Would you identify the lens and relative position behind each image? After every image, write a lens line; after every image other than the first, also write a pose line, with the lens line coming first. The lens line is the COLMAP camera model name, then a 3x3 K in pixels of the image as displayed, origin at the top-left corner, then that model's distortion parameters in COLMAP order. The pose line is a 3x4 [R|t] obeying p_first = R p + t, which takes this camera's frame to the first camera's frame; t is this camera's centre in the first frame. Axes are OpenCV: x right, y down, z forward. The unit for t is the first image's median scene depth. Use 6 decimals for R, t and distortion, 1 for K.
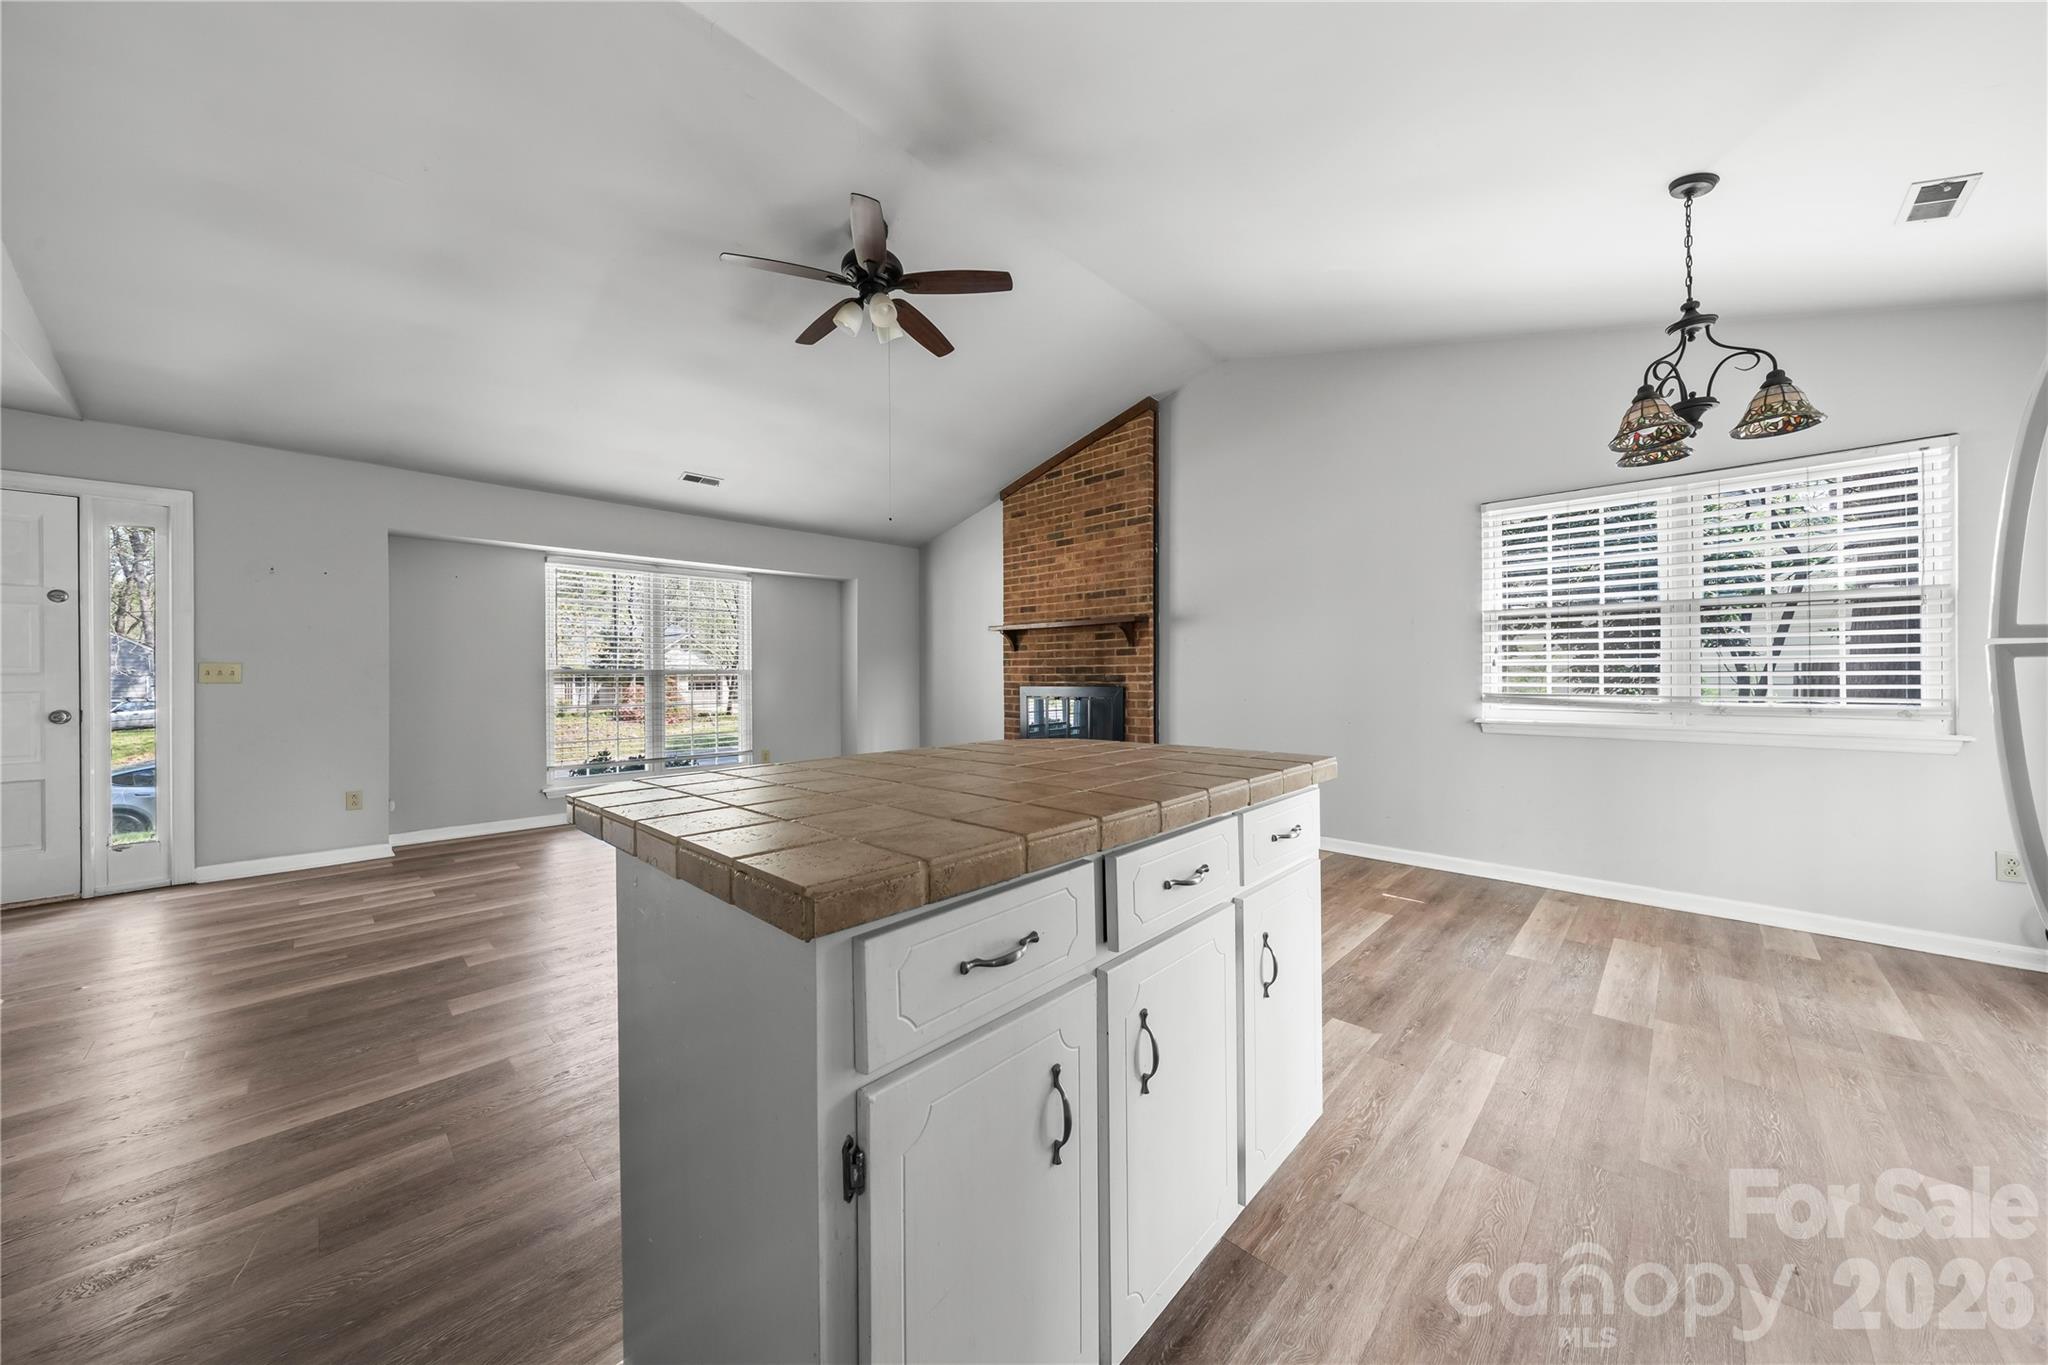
lens RADIAL K [[705.6, 0, 1003.4], [0, 705.6, 671.5], [0, 0, 1]] dist [-0.000317, 0.000244]
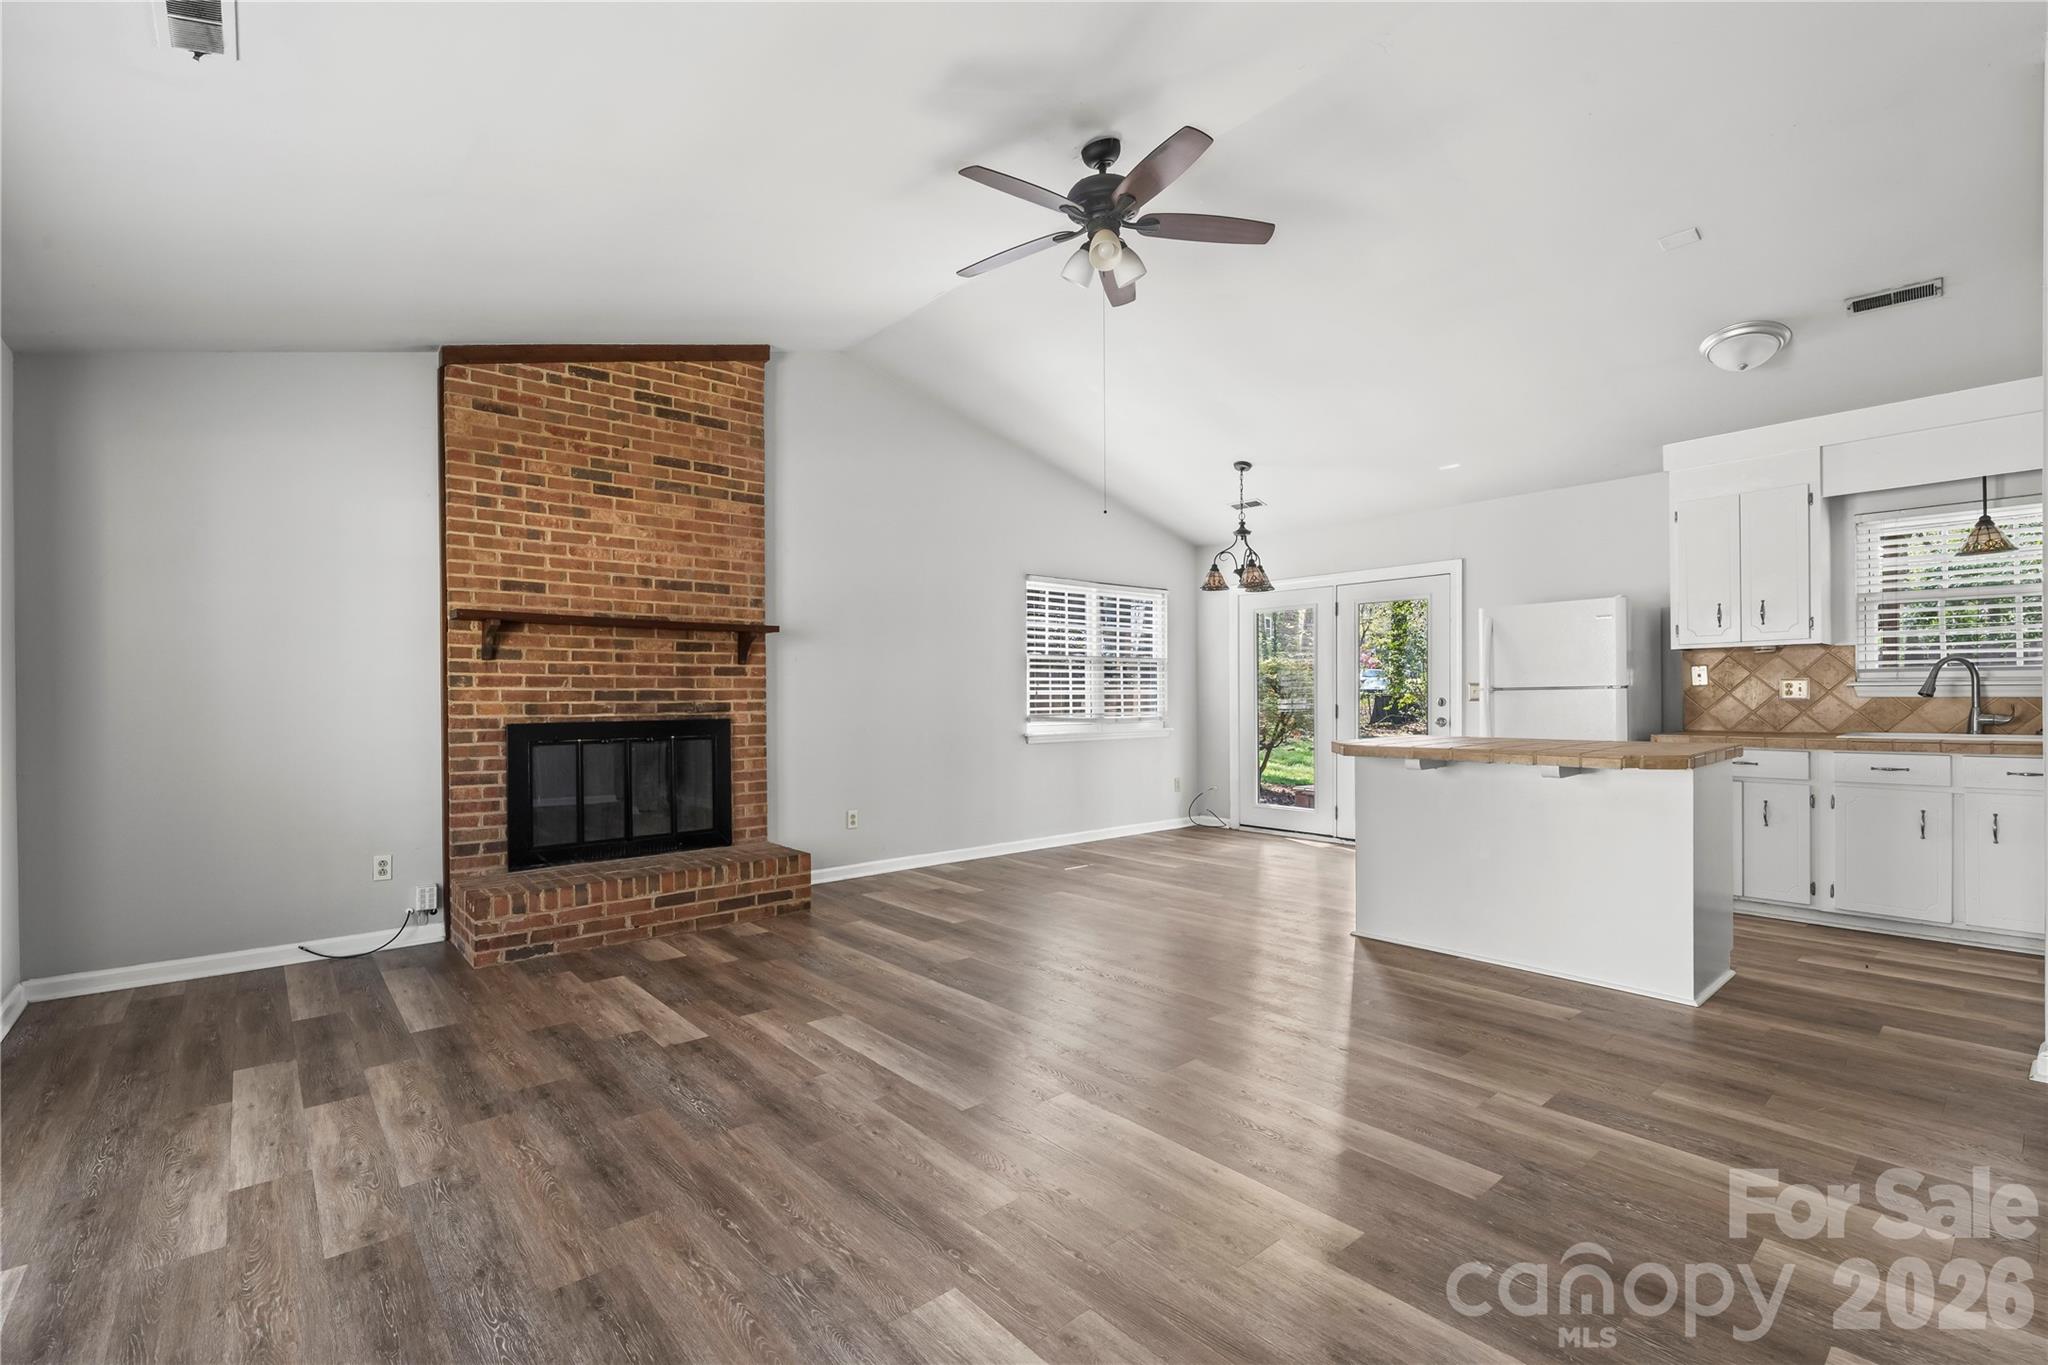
lens RADIAL K [[905.7, 0, 1042.3], [0, 905.7, 703.1], [0, 0, 1]] dist [0.007039, -0.000612]
pose [[0.058216, 0.000047, 0.998304, -0.766658], [0.001980, 0.999998, -0.000162, 0.006522], [-0.998302, 0.001986, 0.058216, 0.631996]]
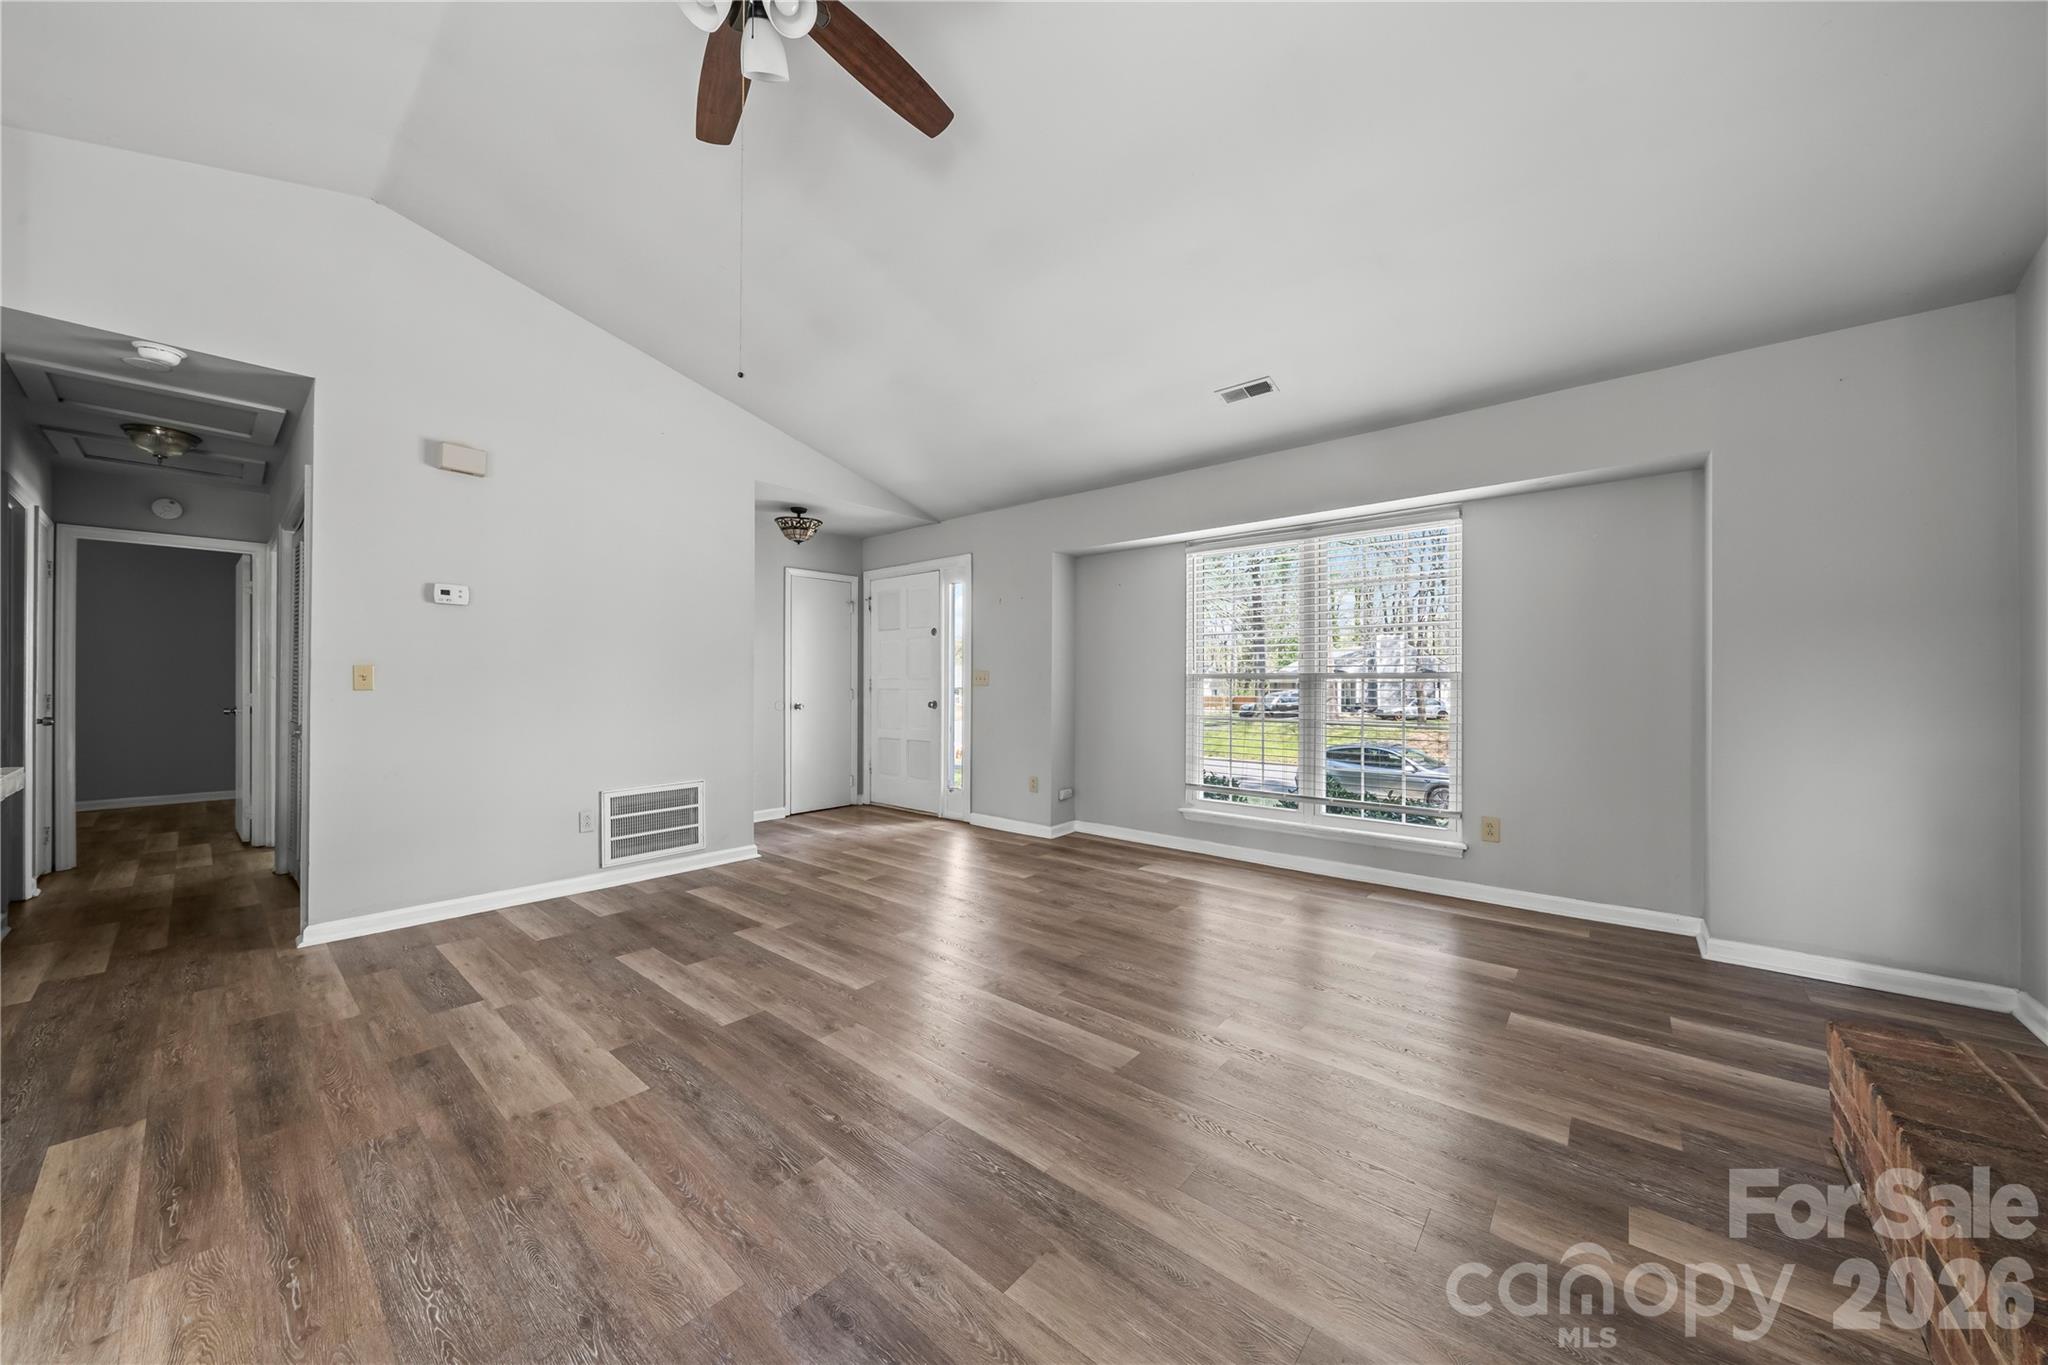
lens RADIAL K [[705.6, 0, 1016.8], [0, 705.6, 679.4], [0, 0, 1]] dist [-0.000317, 0.000244]
pose [[0.074674, 0.000906, -0.997208, 0.225455], [0.004736, 0.999988, 0.001264, 0.002203], [0.997197, -0.004817, 0.074669, 0.723352]]
